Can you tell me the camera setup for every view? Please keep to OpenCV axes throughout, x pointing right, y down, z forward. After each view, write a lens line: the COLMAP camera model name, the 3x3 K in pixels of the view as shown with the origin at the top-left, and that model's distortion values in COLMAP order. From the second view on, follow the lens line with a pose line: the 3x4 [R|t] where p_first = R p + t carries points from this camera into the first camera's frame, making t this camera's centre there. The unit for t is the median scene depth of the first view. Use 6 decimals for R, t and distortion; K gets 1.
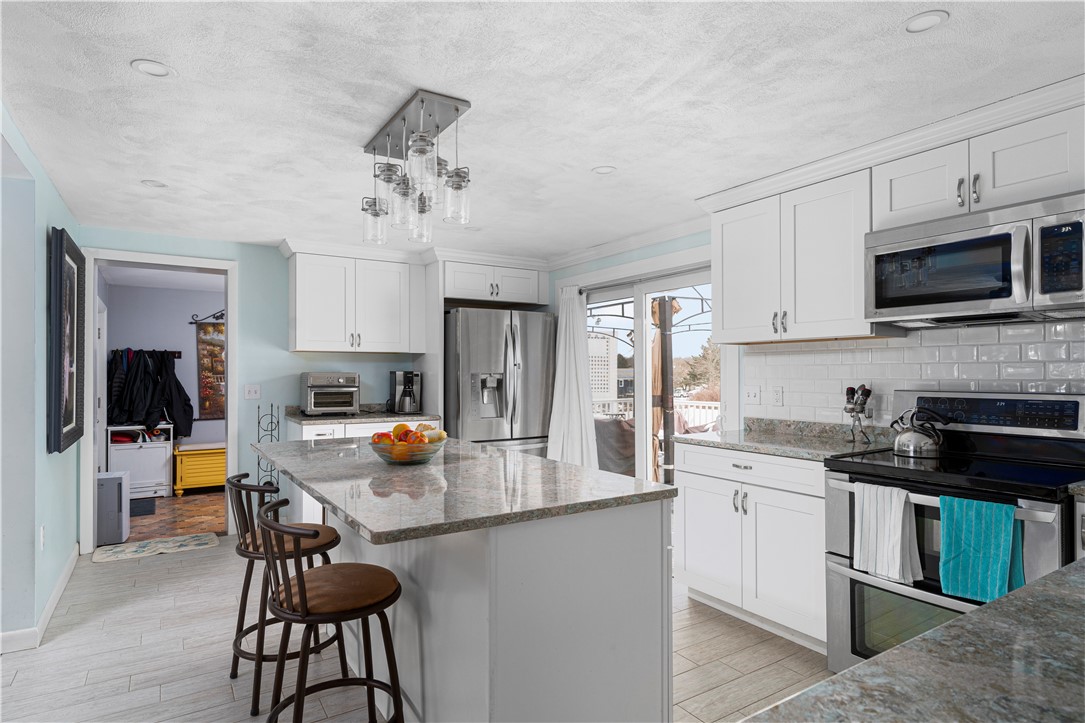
lens RADIAL K [[576.4, 0, 535.2], [0, 576.4, 369.2], [0, 0, 1]] dist [0.001620, -0.000071]
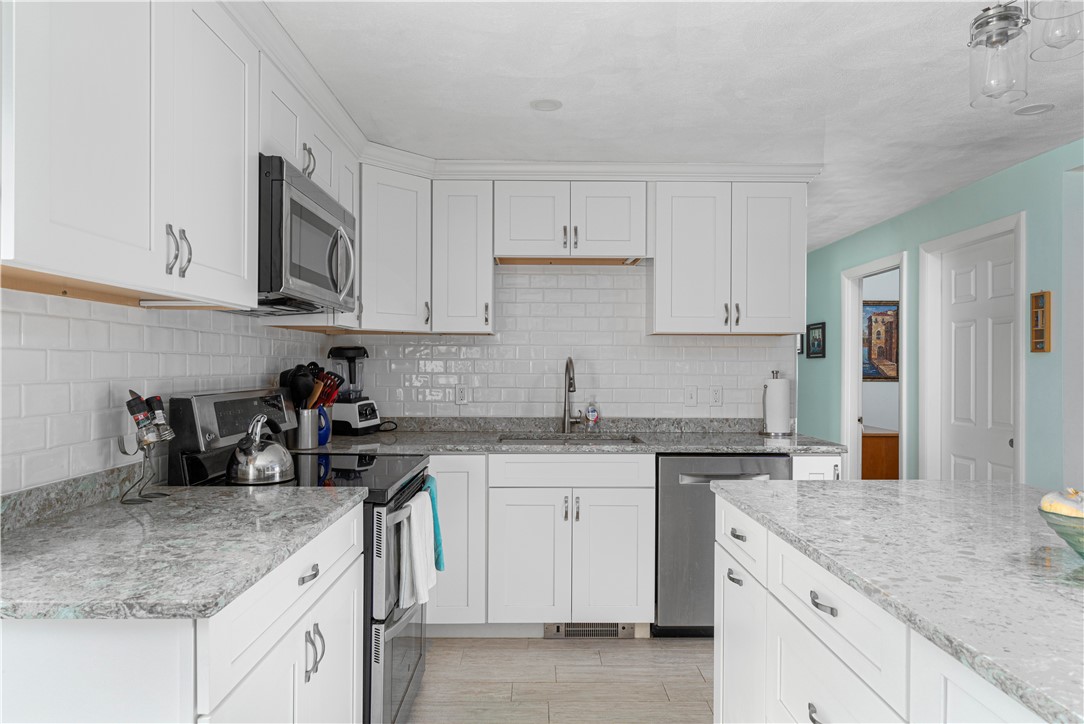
lens RADIAL K [[668.2, 0, 546.5], [0, 668.2, 364.1], [0, 0, 1]] dist [0.000373, 0.000065]
pose [[-0.856812, 0.000874, 0.515628, -0.080102], [-0.005469, 0.999927, -0.010783, 0.009465], [-0.515599, -0.012059, -0.856745, 1.554588]]
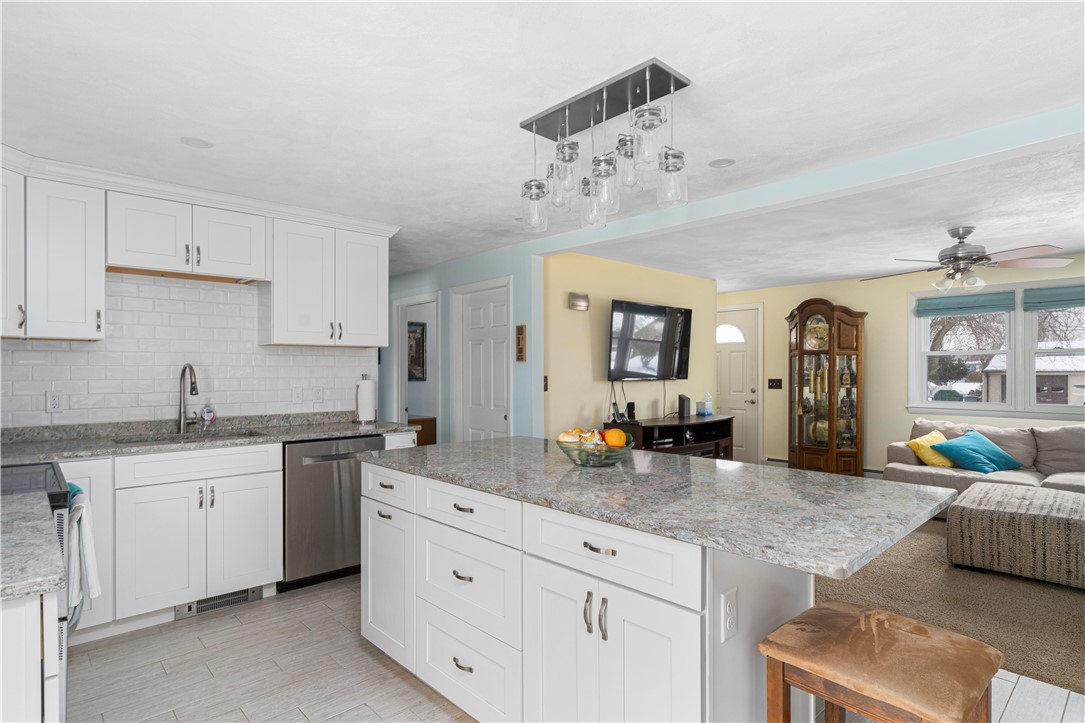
lens RADIAL K [[576.4, 0, 541.0], [0, 576.4, 370.7], [0, 0, 1]] dist [0.001620, -0.000071]
pose [[-0.982398, 0.005062, -0.186733, 0.051018], [0.006399, 0.999958, -0.006559, 0.009843], [0.186692, -0.007638, -0.982389, 1.786454]]
